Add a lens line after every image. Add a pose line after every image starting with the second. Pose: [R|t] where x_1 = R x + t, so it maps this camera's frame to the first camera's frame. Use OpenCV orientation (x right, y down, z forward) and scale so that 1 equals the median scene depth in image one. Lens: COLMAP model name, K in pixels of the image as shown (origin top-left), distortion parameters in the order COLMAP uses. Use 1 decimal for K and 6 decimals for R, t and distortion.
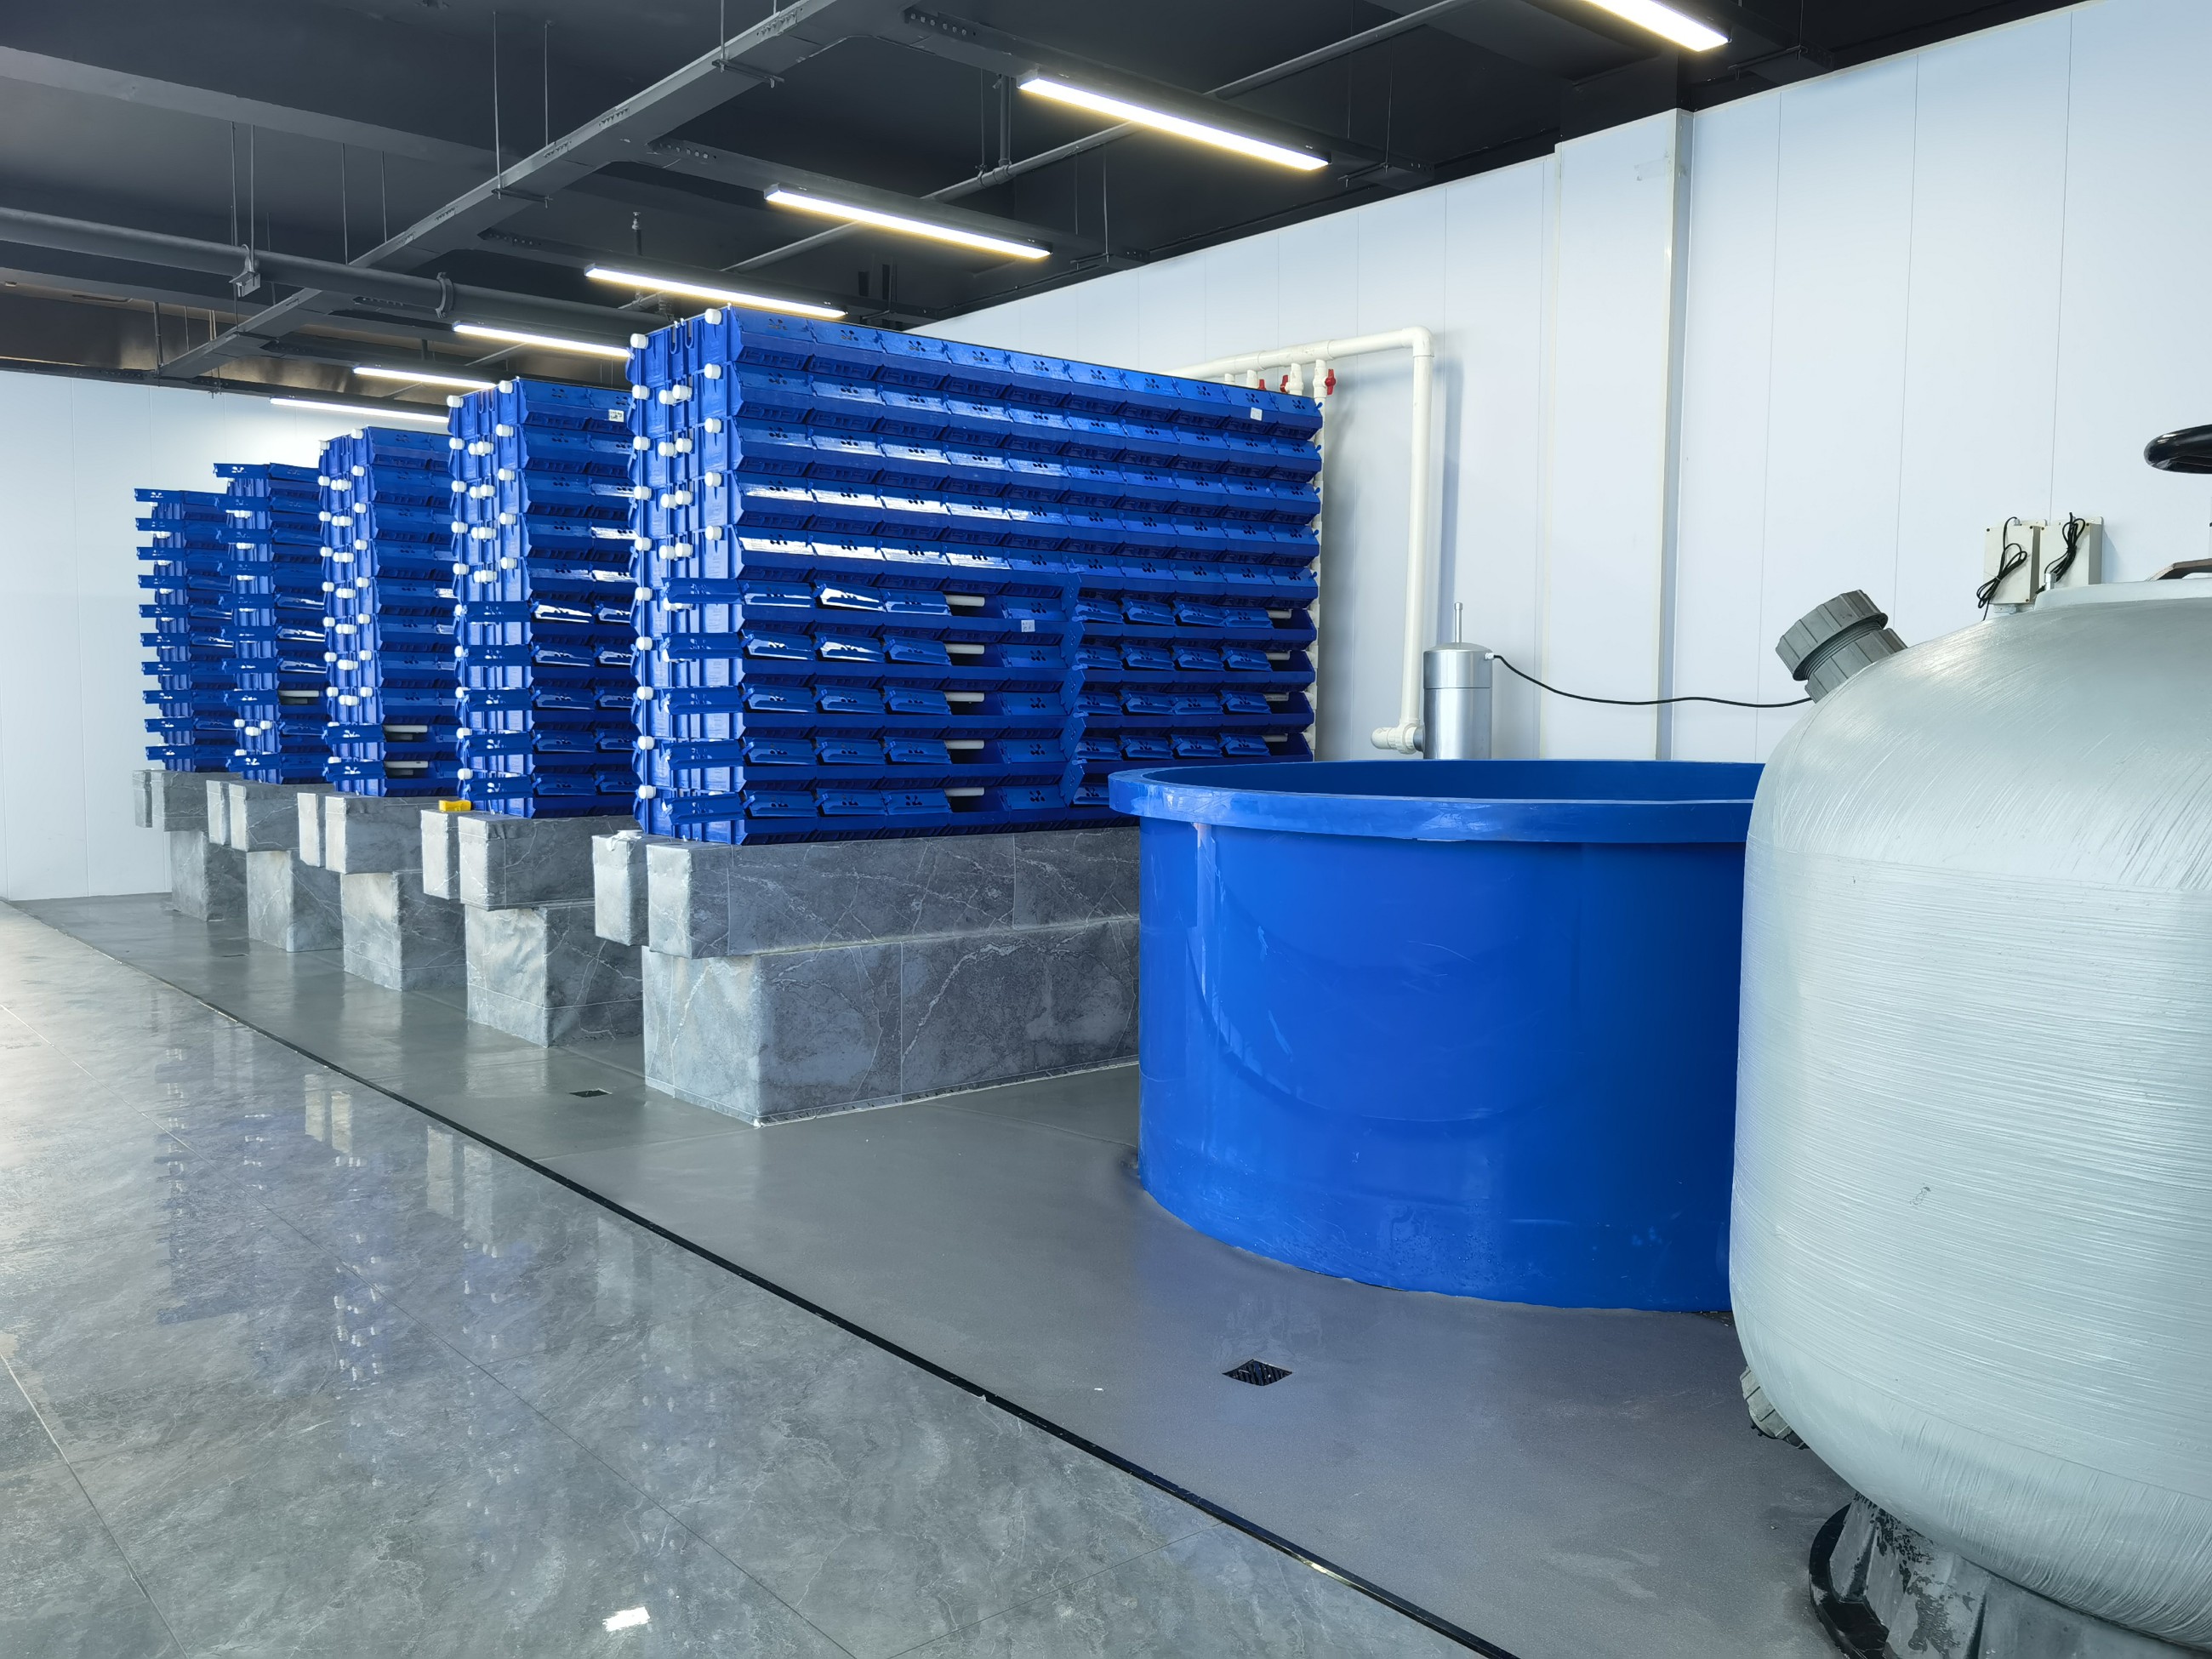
lens RADIAL K [[1774.7, 0, 1120.6], [0, 1774.7, 841.0], [0, 0, 1]] dist [0.004489, 0.016169]
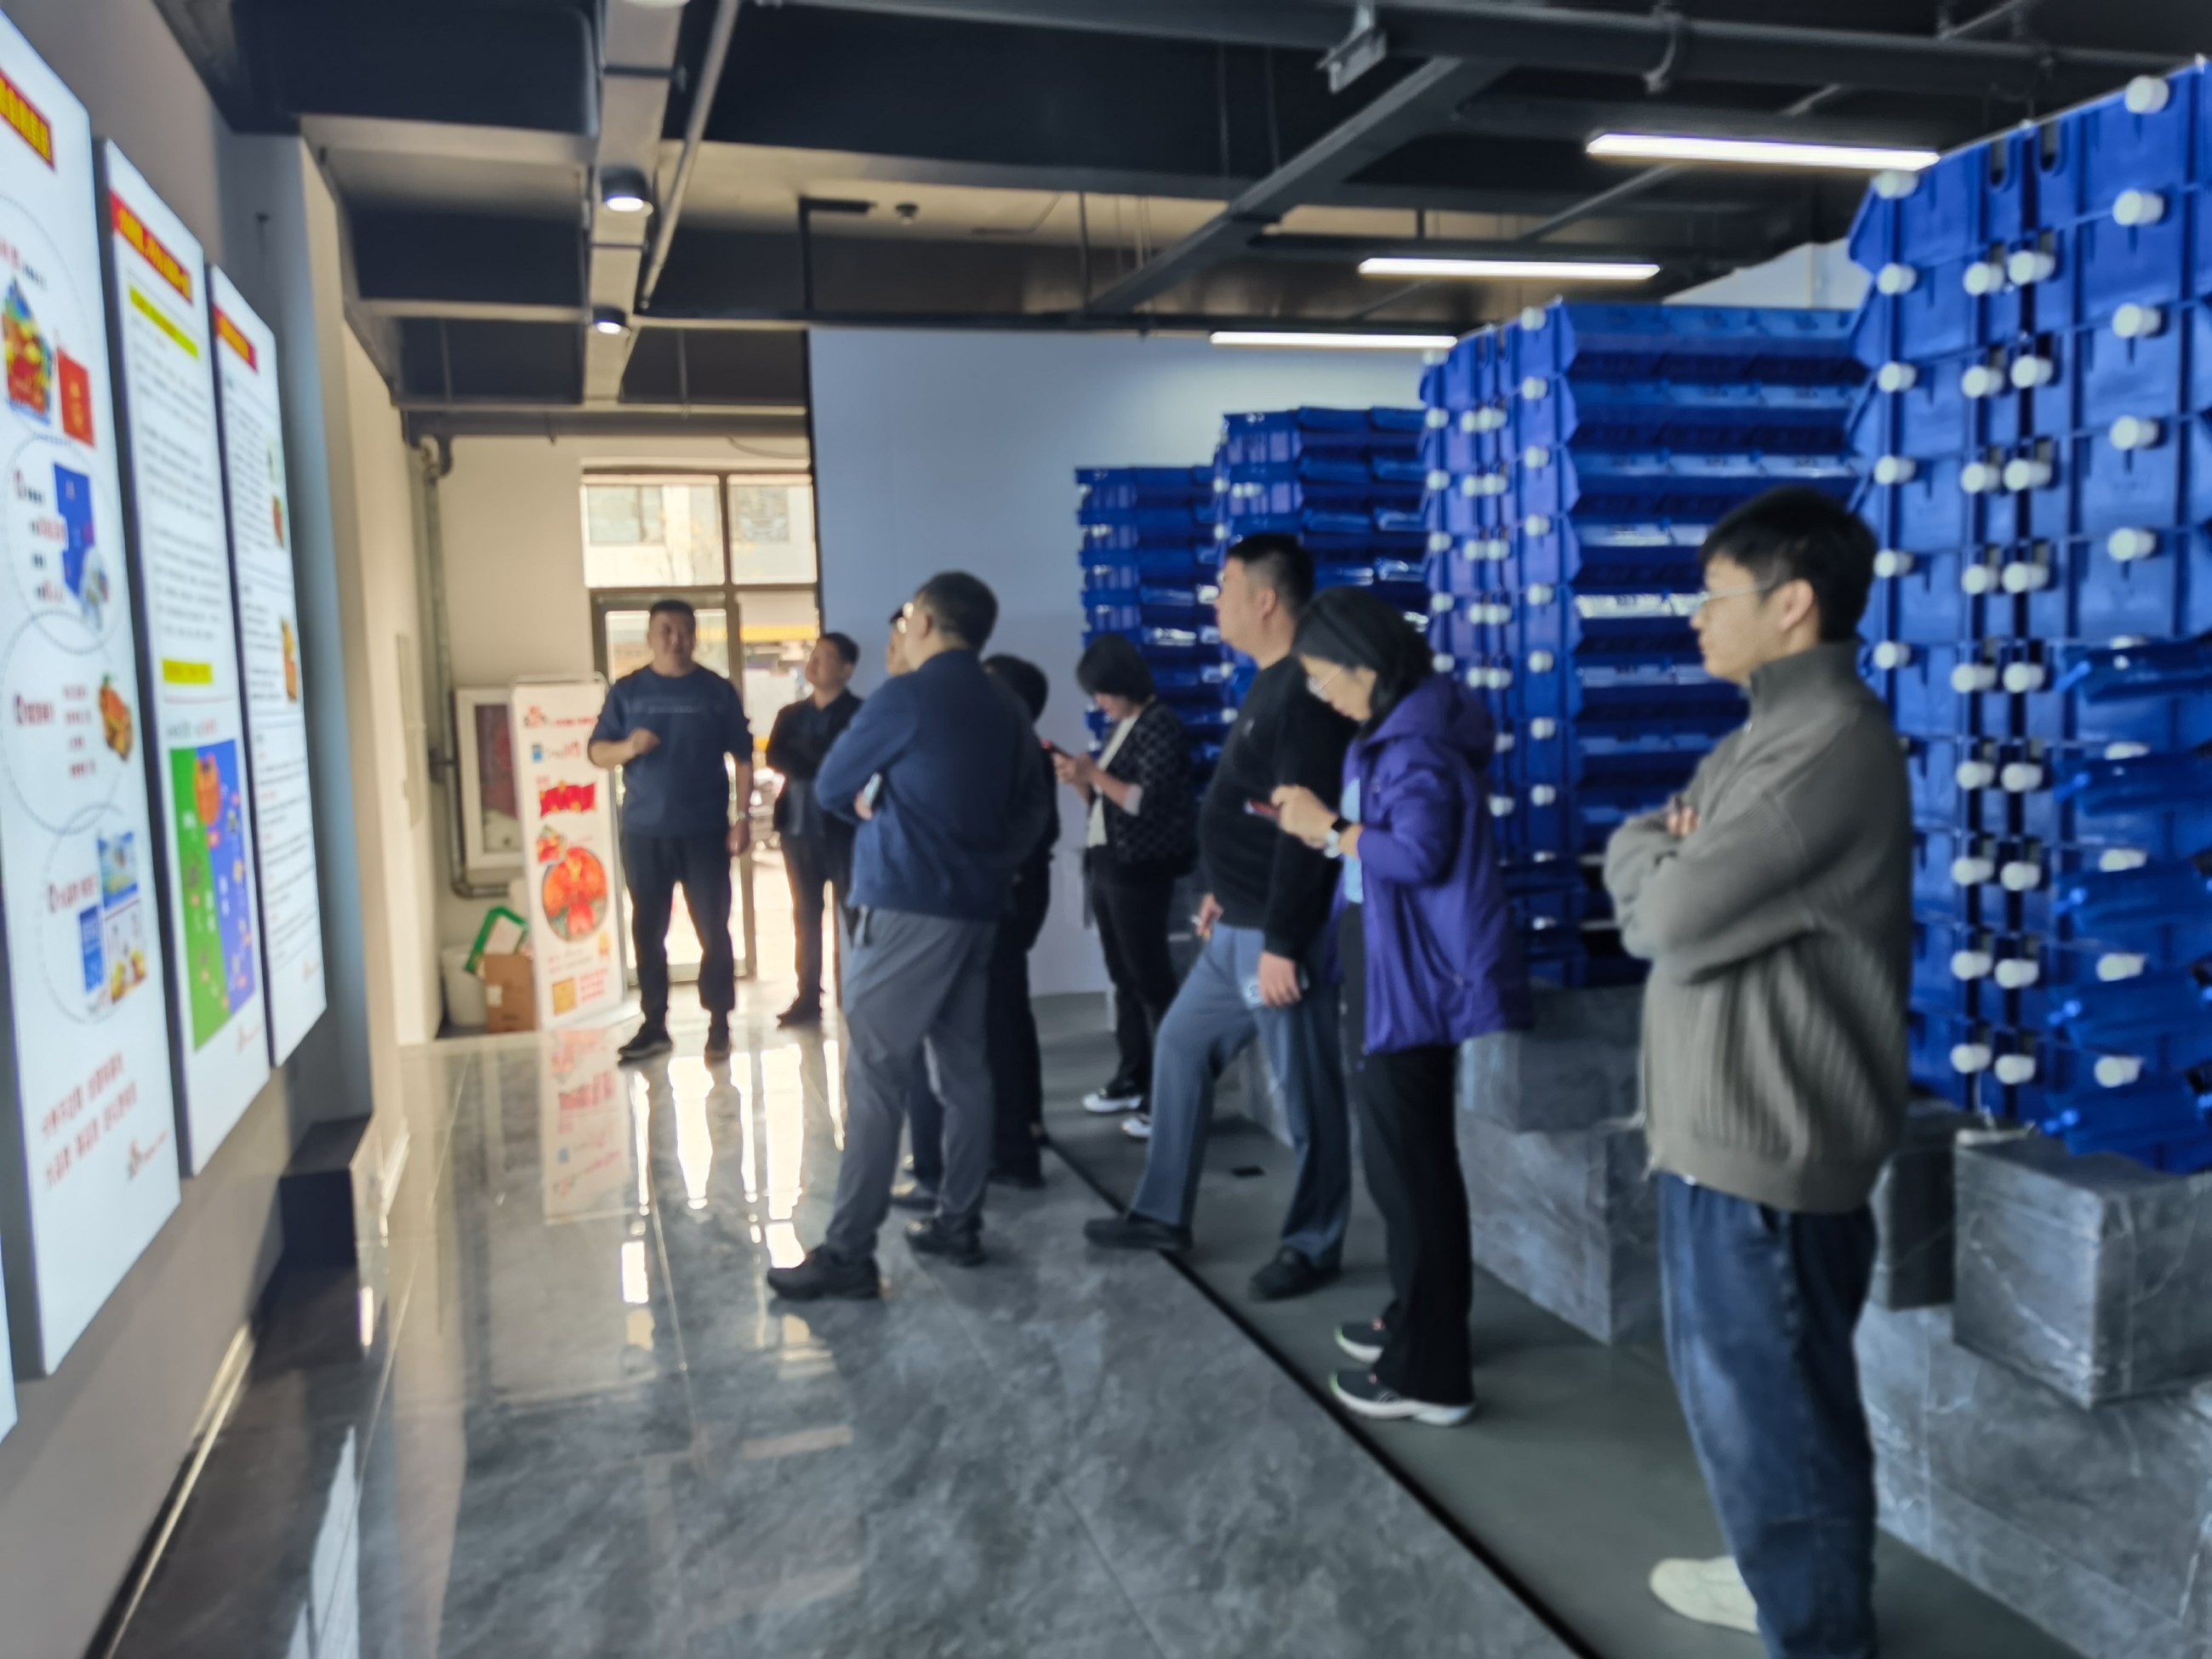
lens RADIAL K [[1774.7, 0, 1111.1], [0, 1774.7, 826.7], [0, 0, 1]] dist [0.004489, 0.016169]
pose [[0.917021, -0.000200, -0.398839, -0.435754], [0.008897, 0.999761, 0.019955, -0.113391], [0.398740, -0.021848, 0.916804, 0.593483]]
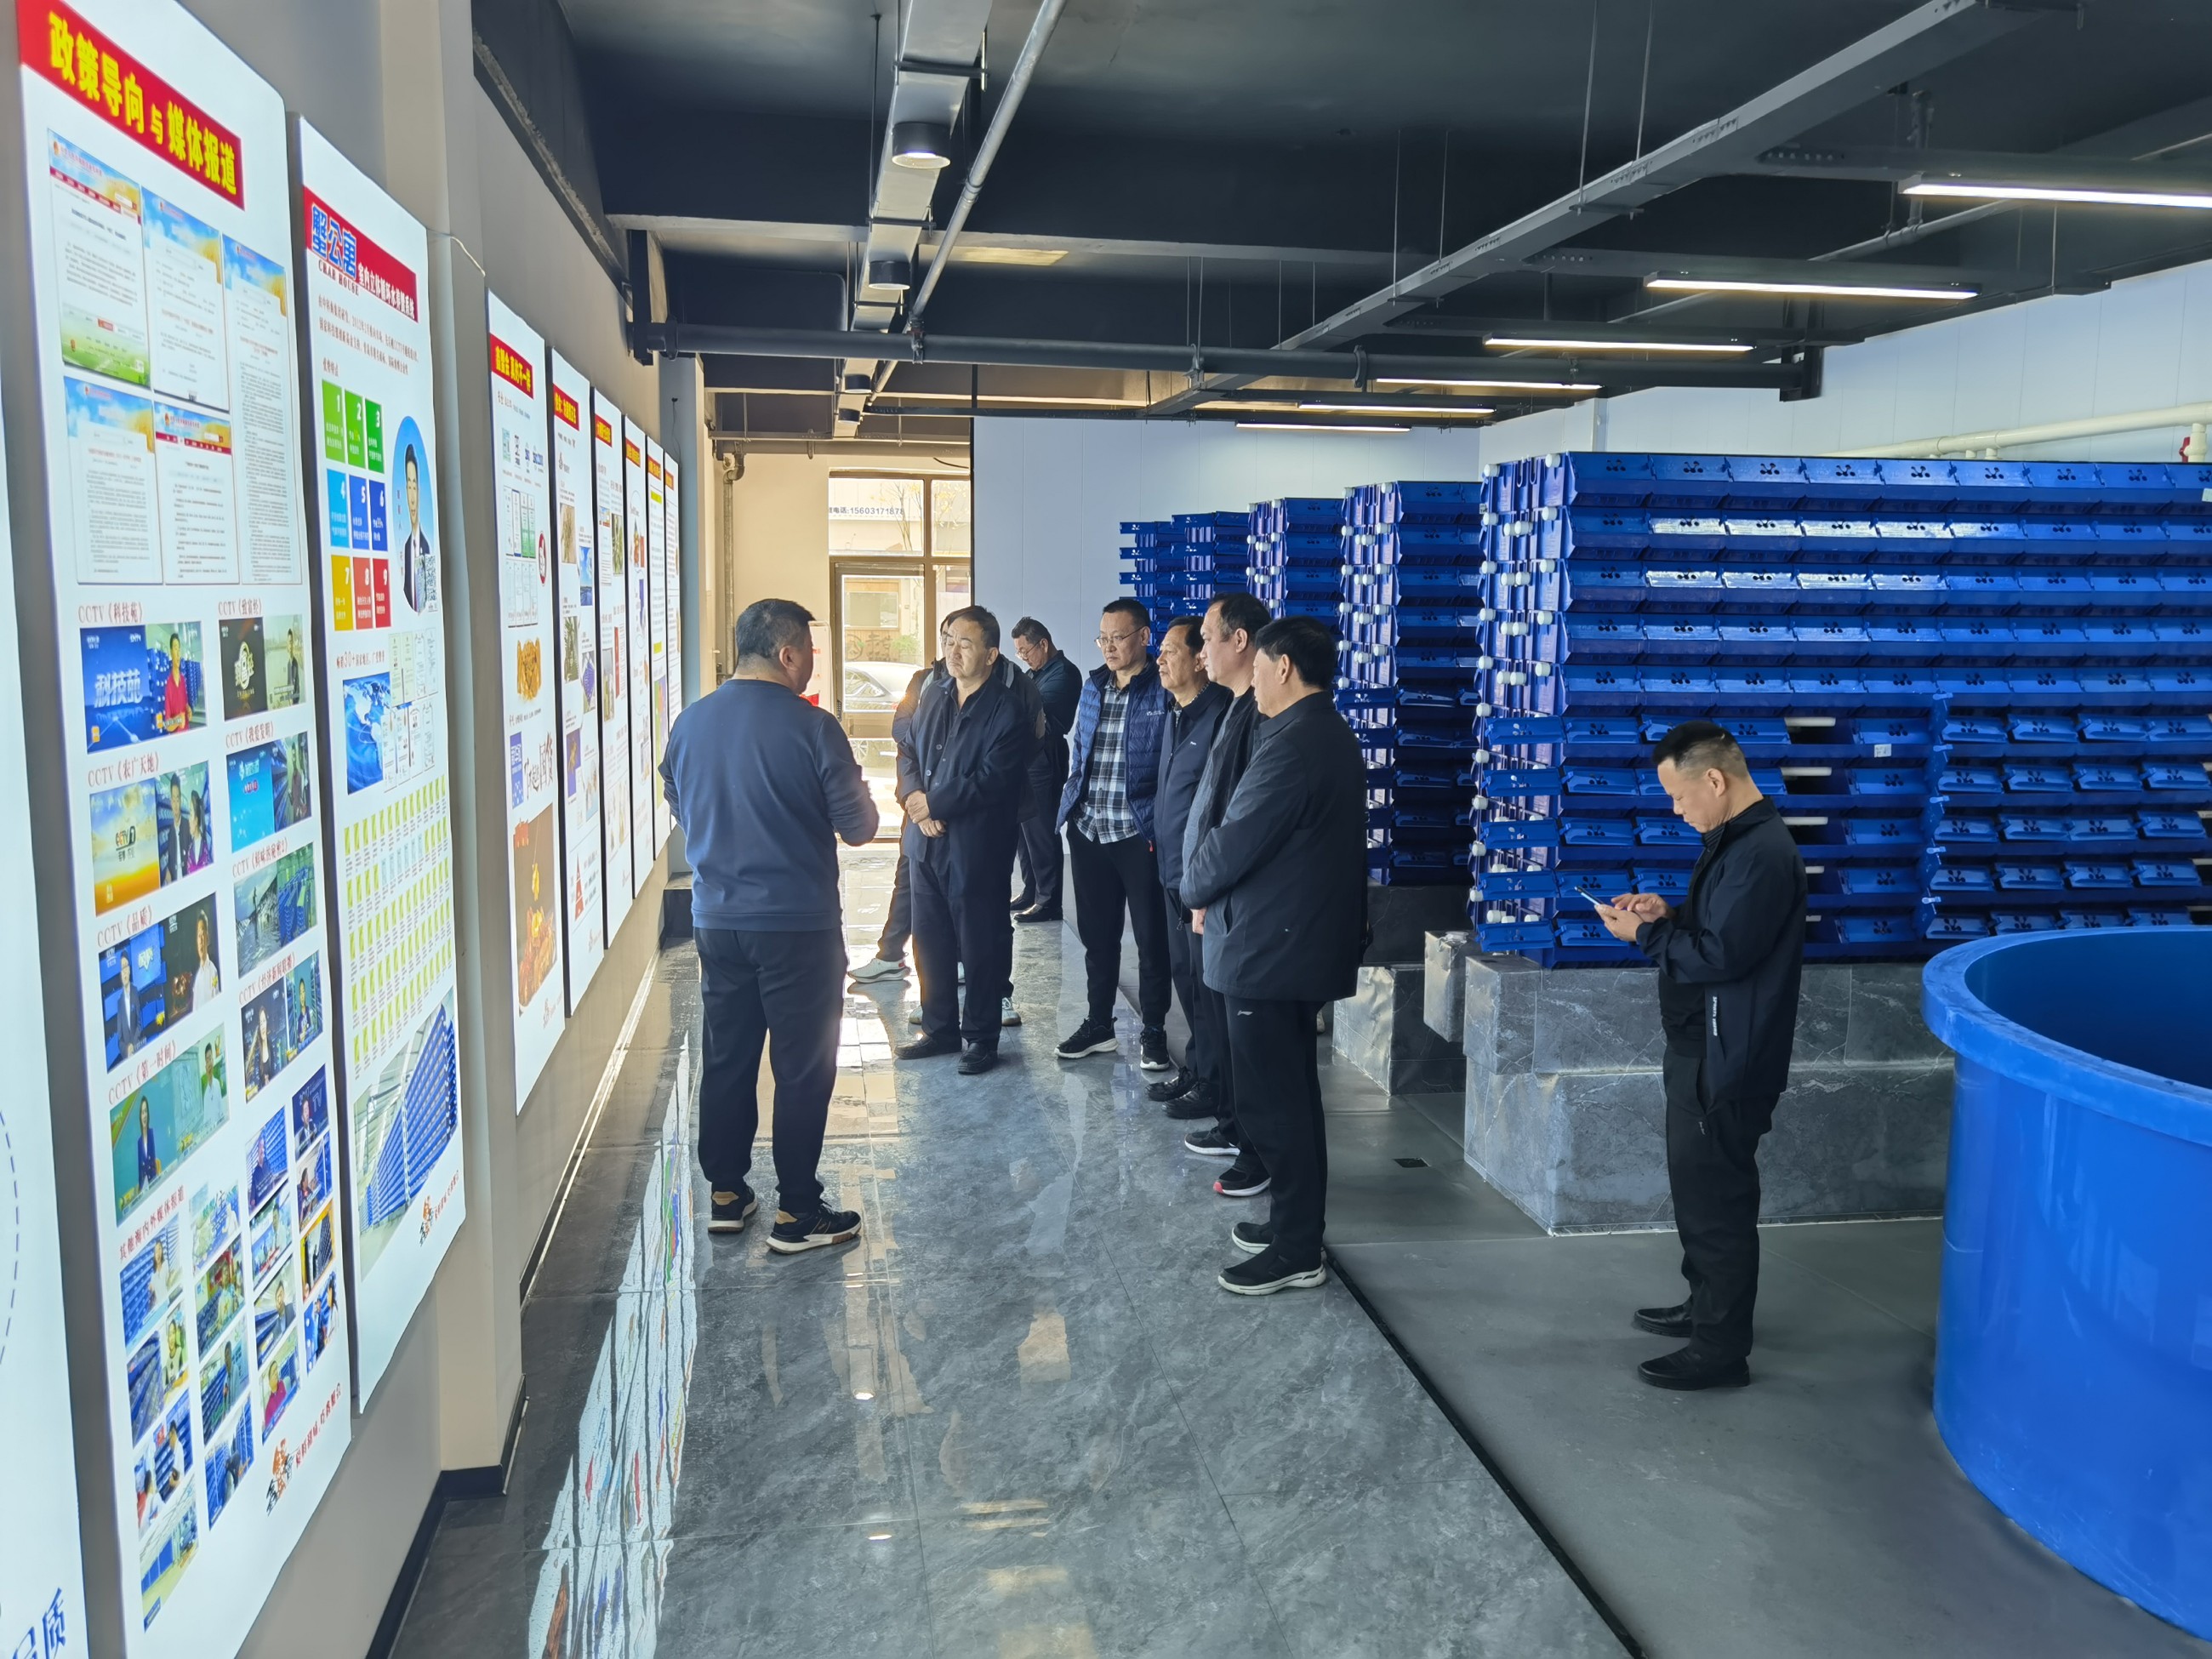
lens RADIAL K [[1774.7, 0, 1091.4], [0, 1774.7, 847.9], [0, 0, 1]] dist [0.004489, 0.016169]
pose [[0.852848, 0.078649, -0.516203, 0.079330], [-0.044517, 0.995944, 0.078195, -0.124898], [0.520259, -0.043709, 0.852890, -0.020029]]
